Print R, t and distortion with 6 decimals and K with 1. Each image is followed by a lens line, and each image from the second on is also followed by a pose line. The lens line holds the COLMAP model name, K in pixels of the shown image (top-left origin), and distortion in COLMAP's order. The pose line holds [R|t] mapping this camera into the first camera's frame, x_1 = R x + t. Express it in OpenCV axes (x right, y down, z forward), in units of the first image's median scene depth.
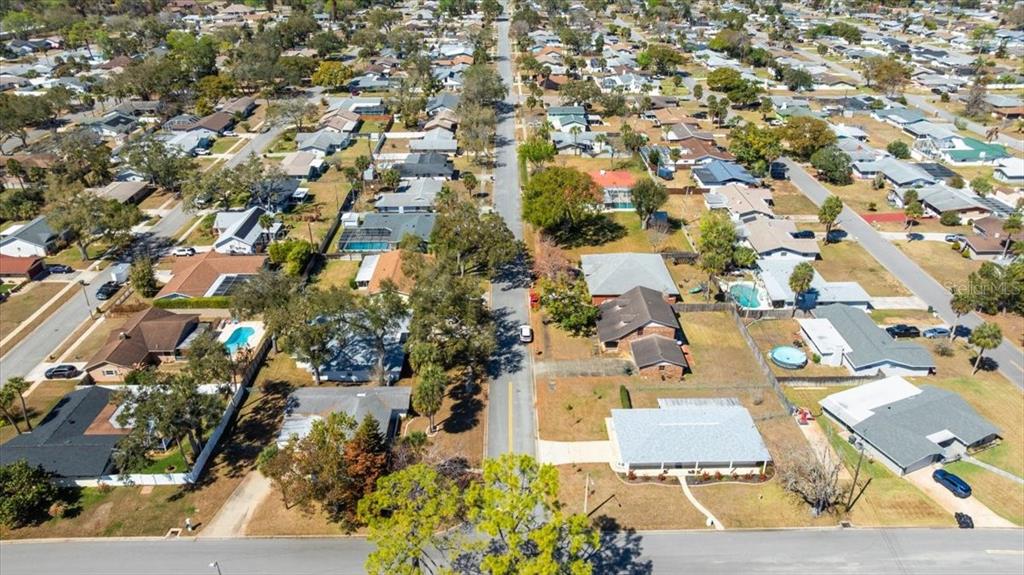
lens RADIAL K [[730.0, 0, 515.1], [0, 730.0, 280.3], [0, 0, 1]] dist [-0.035342, 0.037283]
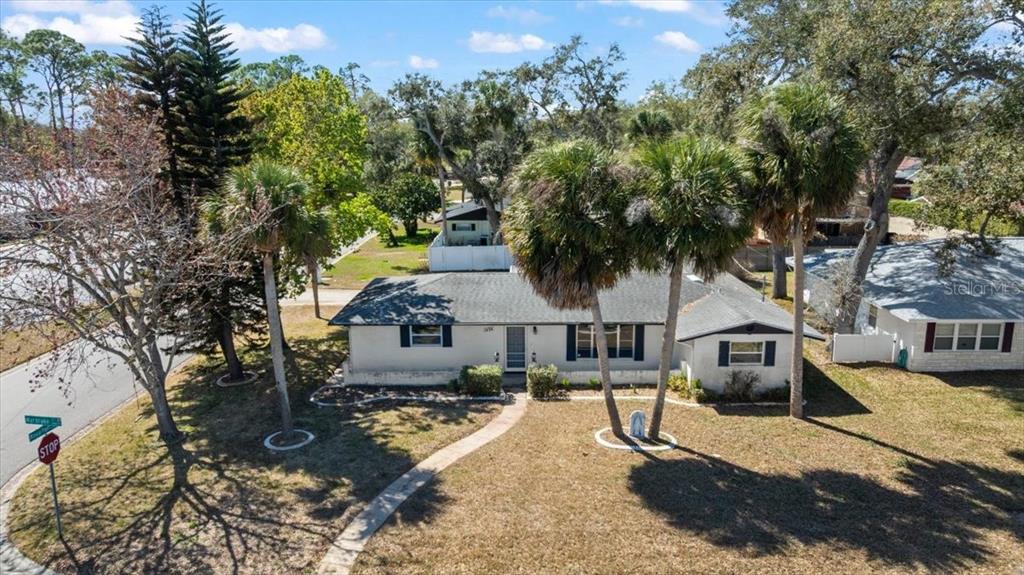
lens RADIAL K [[730.0, 0, 511.2], [0, 730.0, 290.9], [0, 0, 1]] dist [-0.035342, 0.037283]
pose [[-0.032609, 0.204370, -0.978351, 0.070644], [-0.437147, 0.877360, 0.197844, 0.093906], [0.898799, 0.434135, 0.060730, 0.636916]]
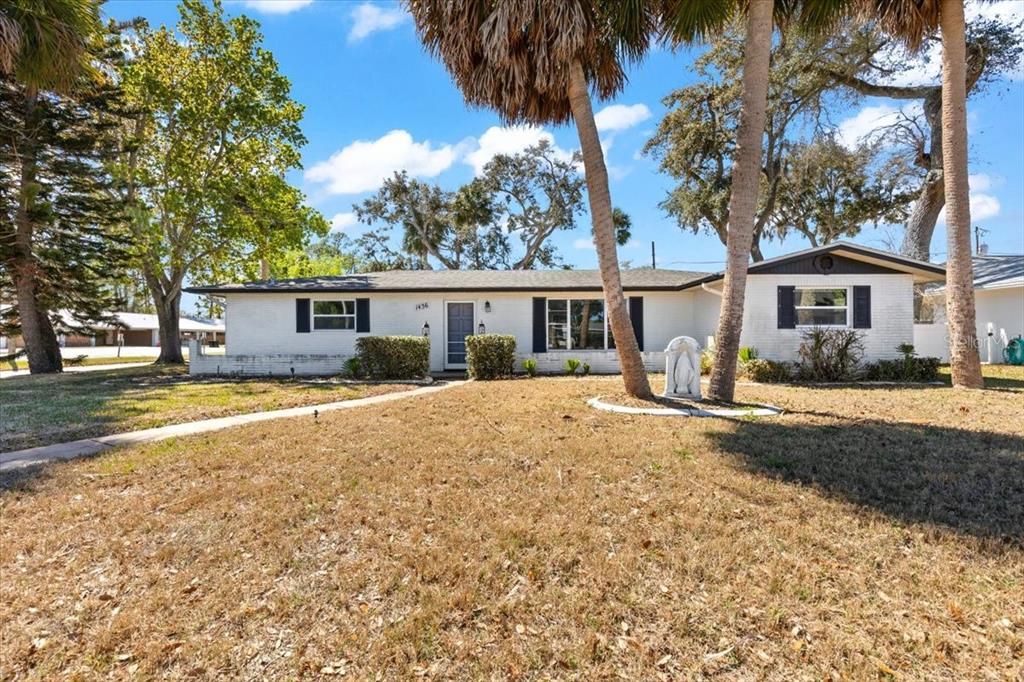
lens RADIAL K [[462.4, 0, 507.5], [0, 462.4, 339.9], [0, 0, 1]] dist [0.006951, -0.001151]
pose [[-0.031518, -0.003317, -0.999498, -0.032834], [-0.438761, 0.898538, 0.010854, 0.142627], [0.898051, 0.438883, -0.029776, 0.668284]]
